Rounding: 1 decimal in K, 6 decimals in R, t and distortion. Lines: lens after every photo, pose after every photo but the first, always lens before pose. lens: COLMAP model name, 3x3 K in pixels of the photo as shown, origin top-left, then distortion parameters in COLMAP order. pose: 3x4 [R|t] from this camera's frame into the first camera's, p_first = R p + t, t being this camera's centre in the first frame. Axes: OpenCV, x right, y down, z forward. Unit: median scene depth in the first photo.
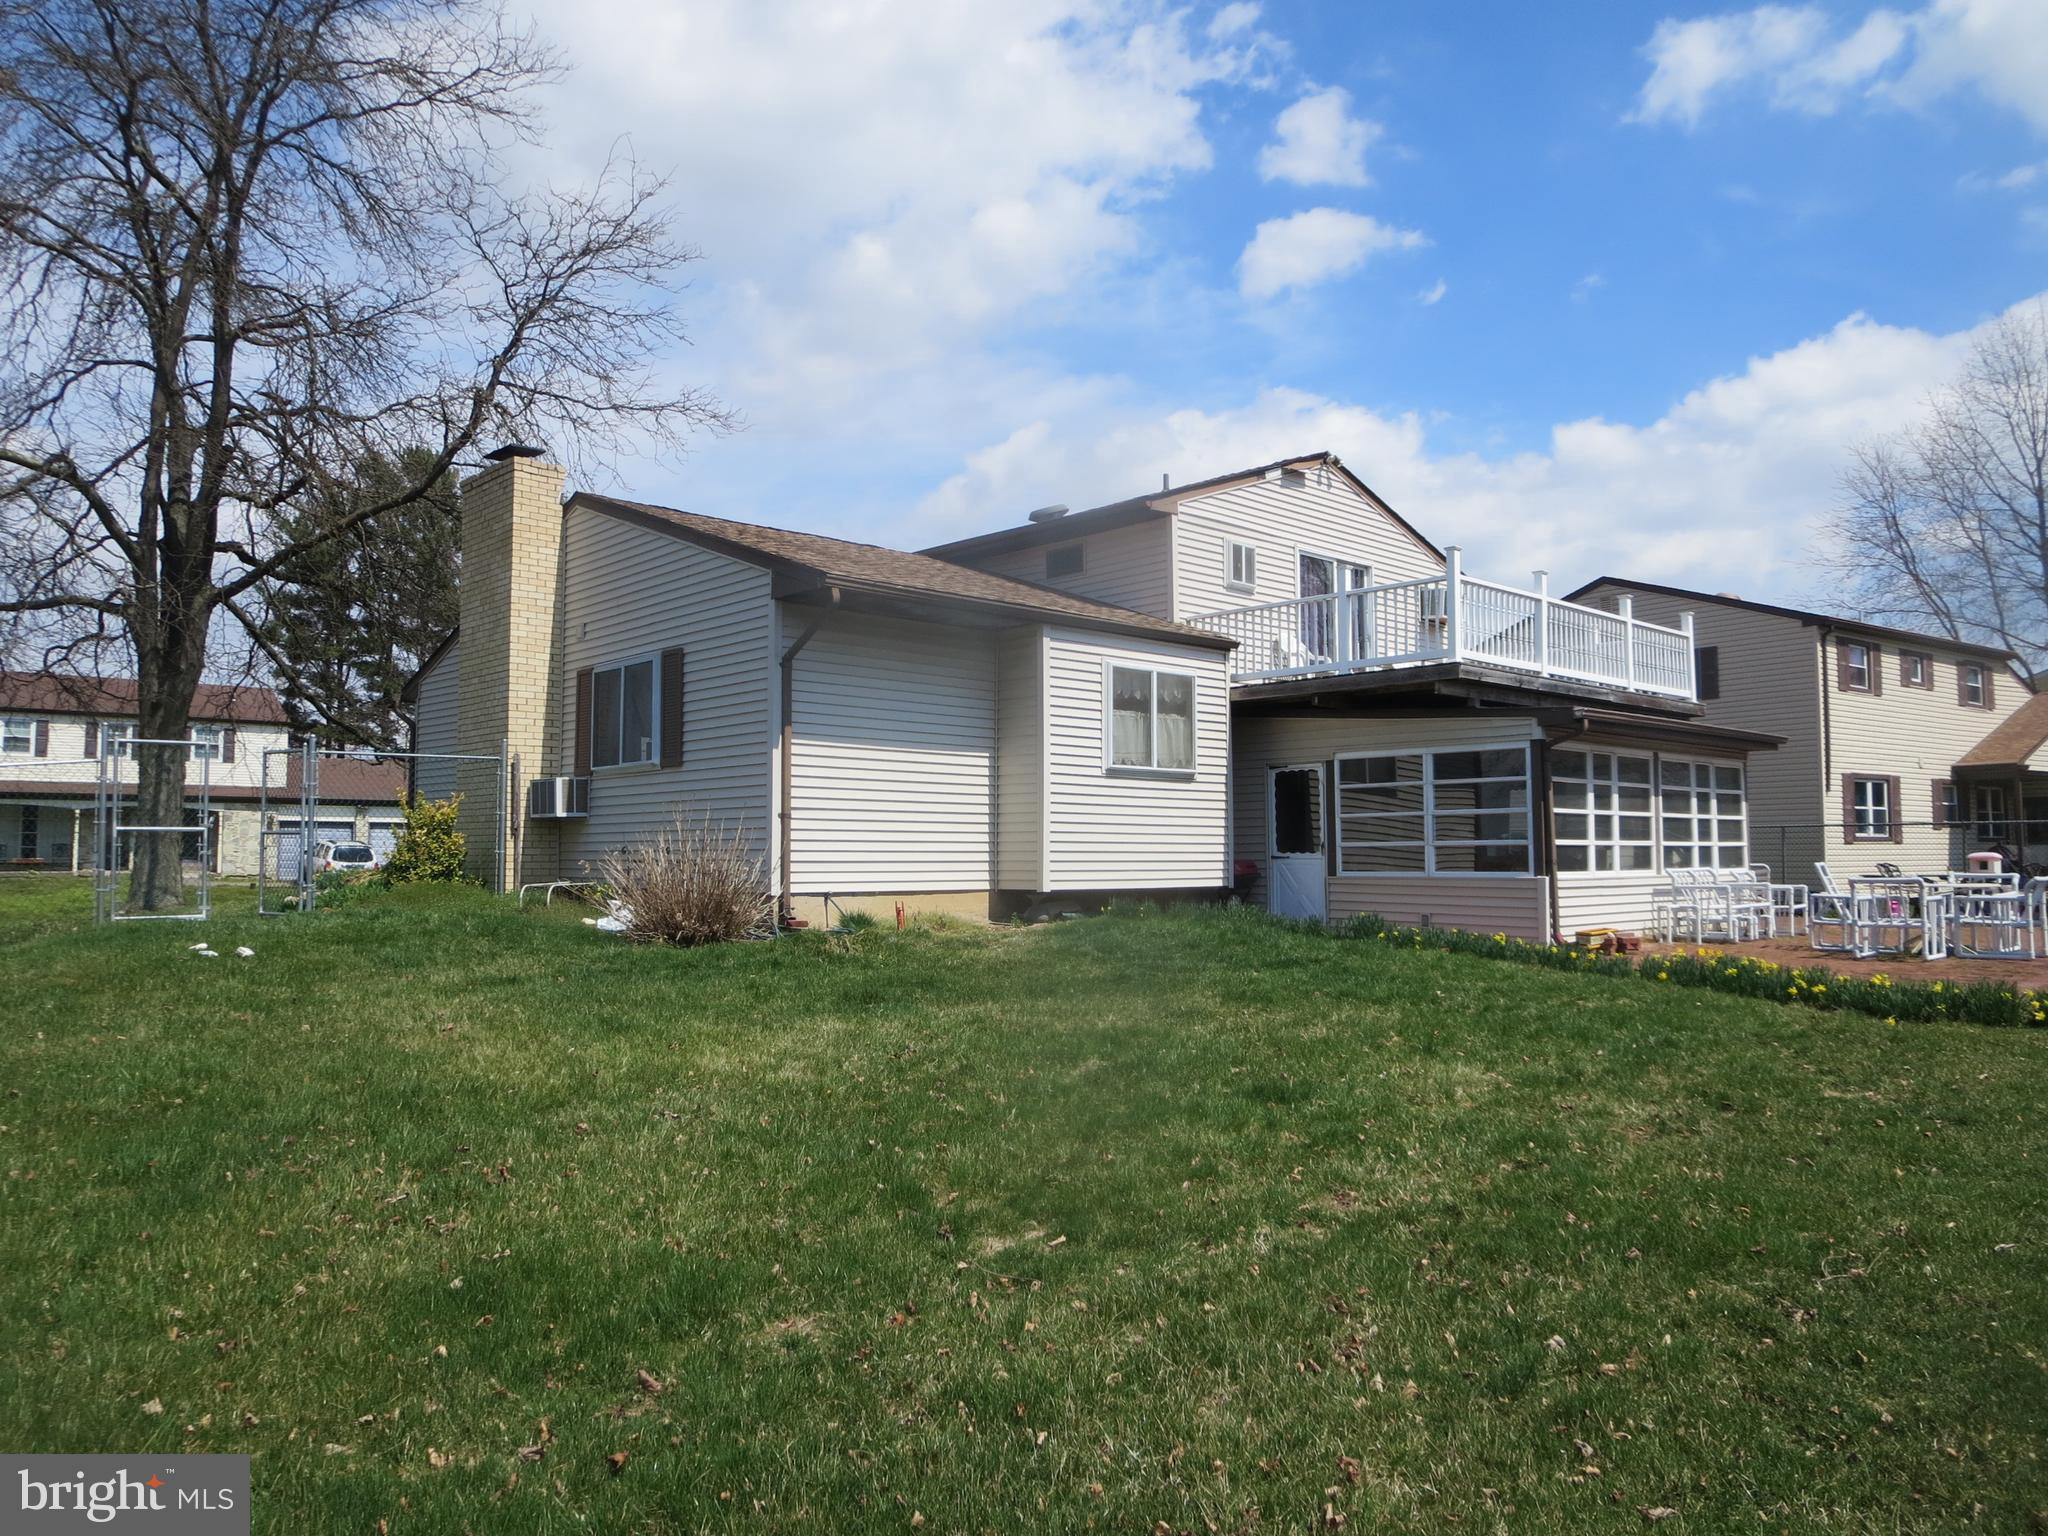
lens RADIAL K [[1444.1, 0, 1033.1], [0, 1444.1, 787.1], [0, 0, 1]] dist [-0.019686, -0.001337]
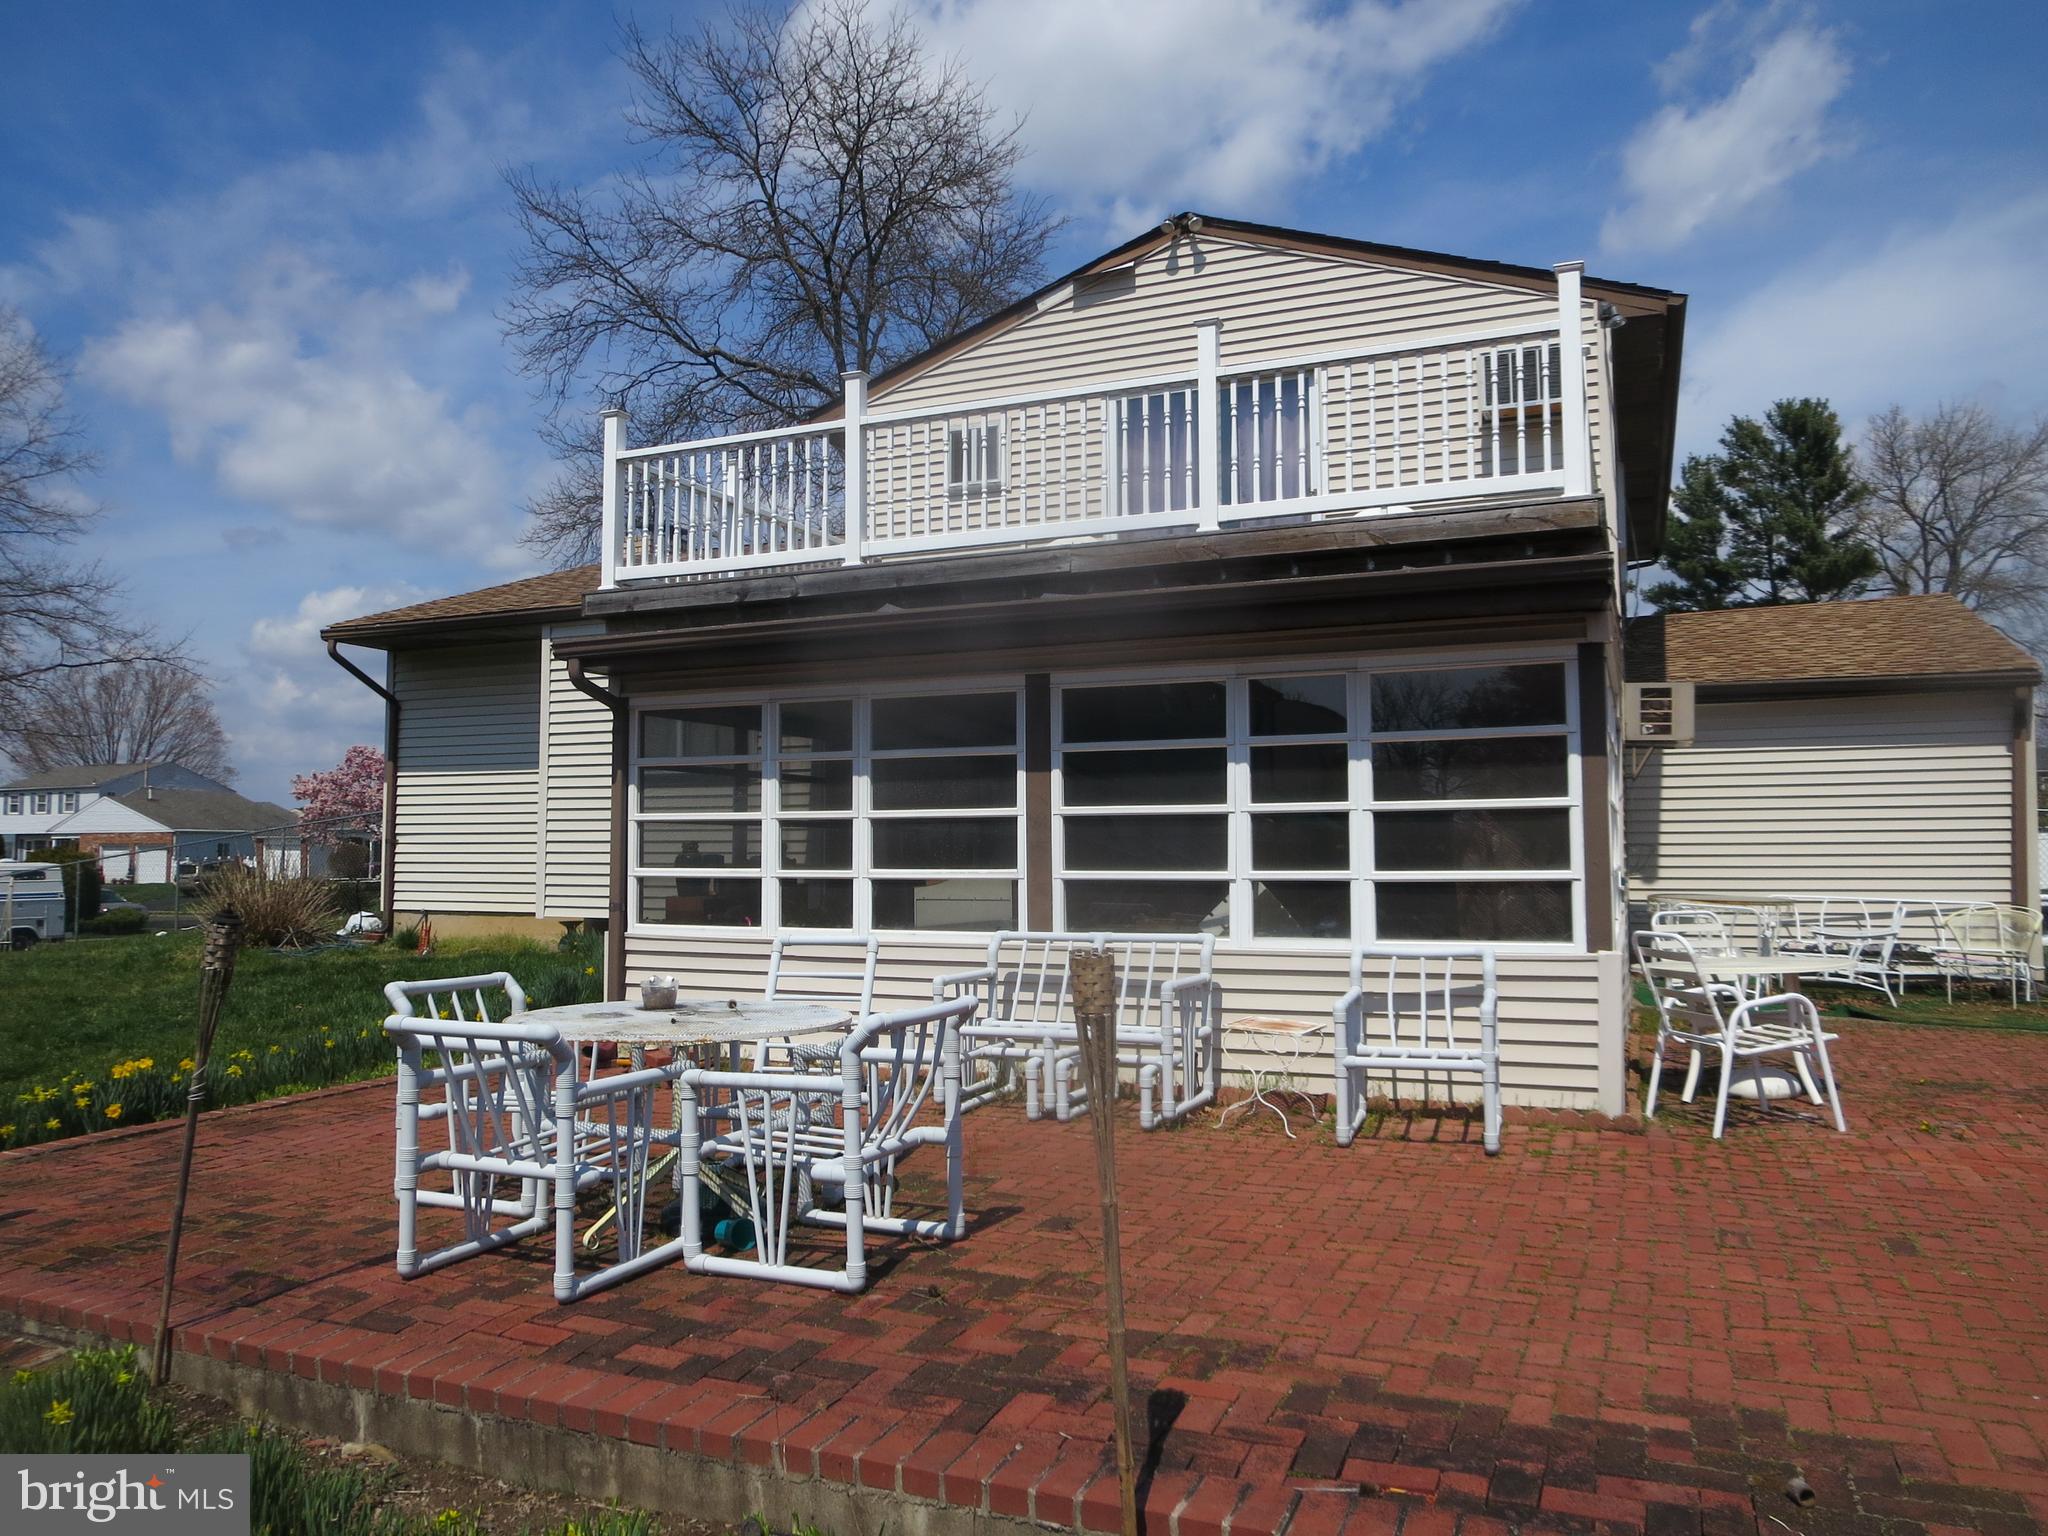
lens RADIAL K [[1444.1, 0, 1021.1], [0, 1444.1, 784.9], [0, 0, 1]] dist [-0.019686, -0.001337]
pose [[0.387402, -0.041560, -0.920973, 0.850045], [0.048253, 0.998528, -0.024762, 0.021951], [0.920647, -0.034846, 0.388838, 0.815934]]
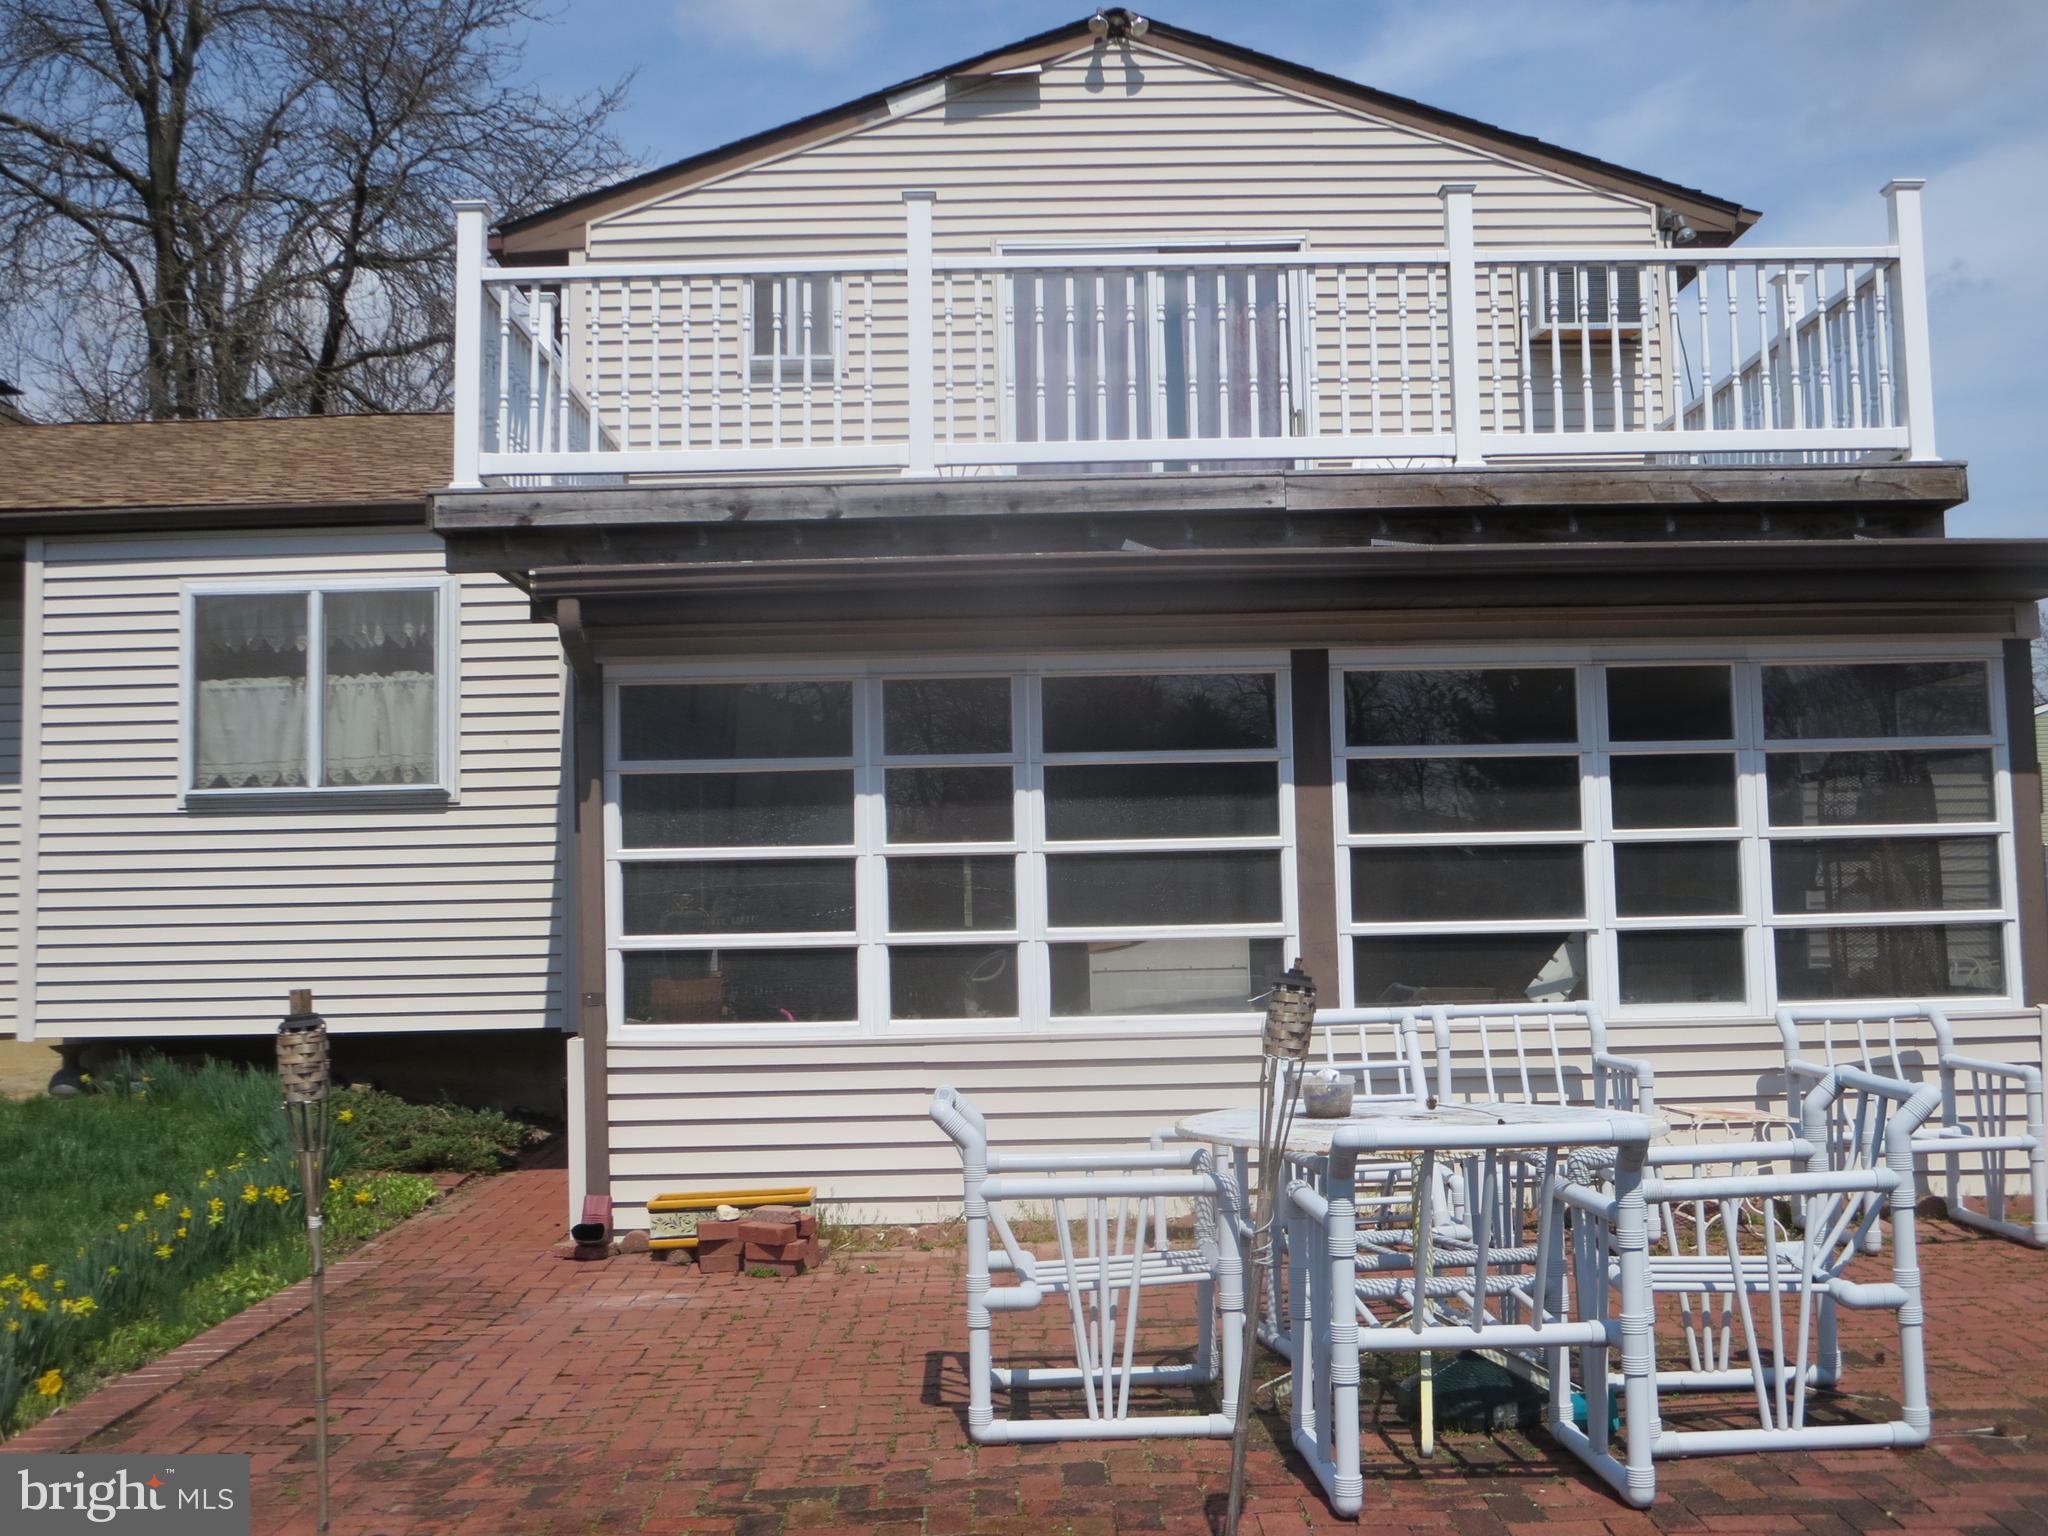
lens RADIAL K [[2167.2, 0, 1017.6], [0, 2167.2, 803.8], [0, 0, 1]] dist [-0.055485, 0.000000]
pose [[0.724972, -0.047621, -0.687130, 0.719870], [0.051887, 0.998548, -0.014458, 0.014351], [0.686821, -0.025171, 0.726390, 0.597678]]
